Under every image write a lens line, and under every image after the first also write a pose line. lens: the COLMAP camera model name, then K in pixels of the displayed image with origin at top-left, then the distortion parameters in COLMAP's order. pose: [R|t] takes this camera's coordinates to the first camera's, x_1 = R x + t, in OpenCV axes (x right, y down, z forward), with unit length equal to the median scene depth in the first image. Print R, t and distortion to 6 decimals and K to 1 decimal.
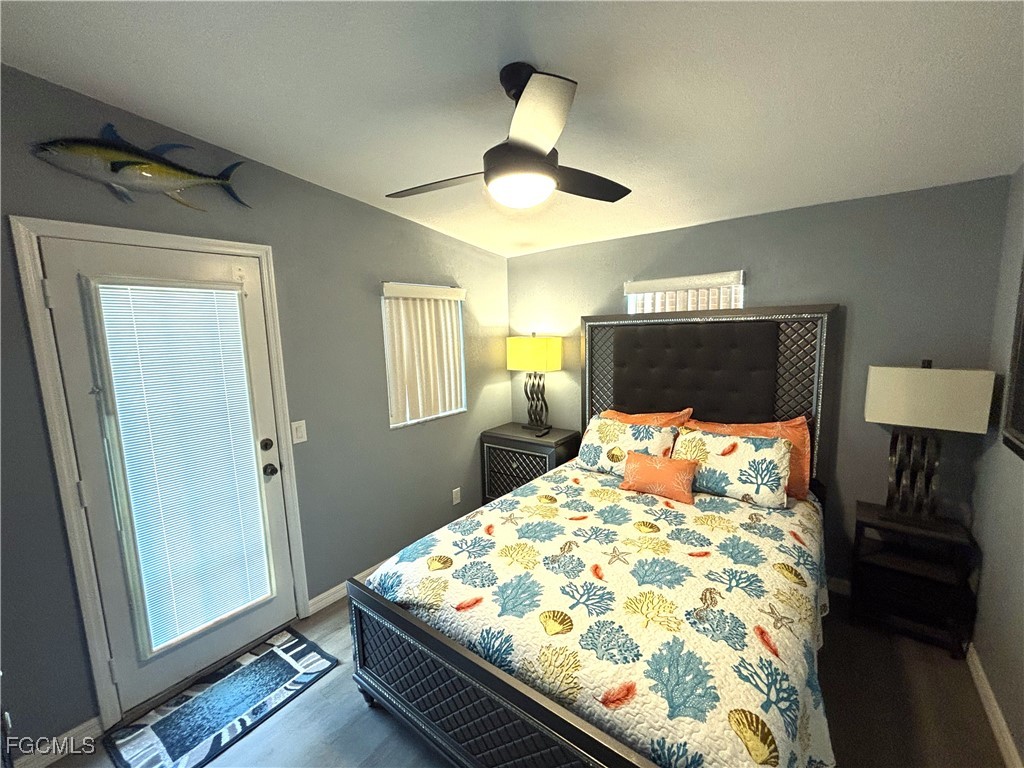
lens RADIAL K [[411.6, 0, 515.6], [0, 411.6, 382.5], [0, 0, 1]] dist [0.001752, -0.000112]
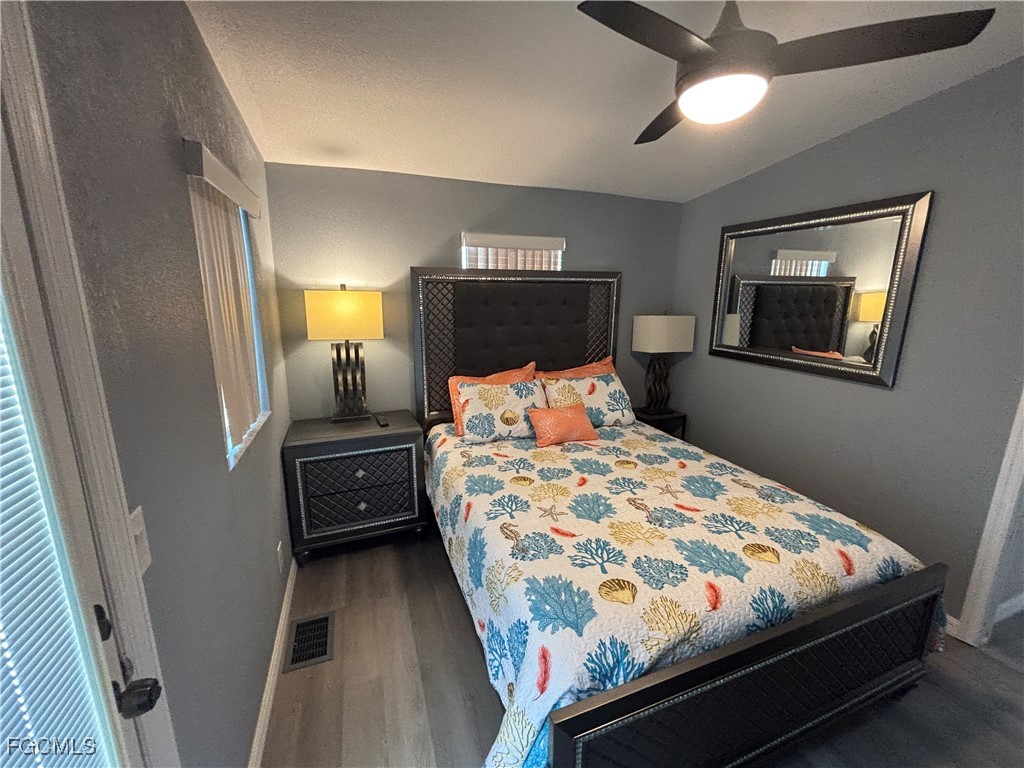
lens RADIAL K [[411.6, 0, 509.2], [0, 411.6, 375.2], [0, 0, 1]] dist [0.001752, -0.000112]
pose [[0.532583, -0.138881, 0.834906, -0.657450], [0.090553, 0.990134, 0.106938, -0.029419], [-0.841520, 0.018649, 0.539905, 0.589548]]
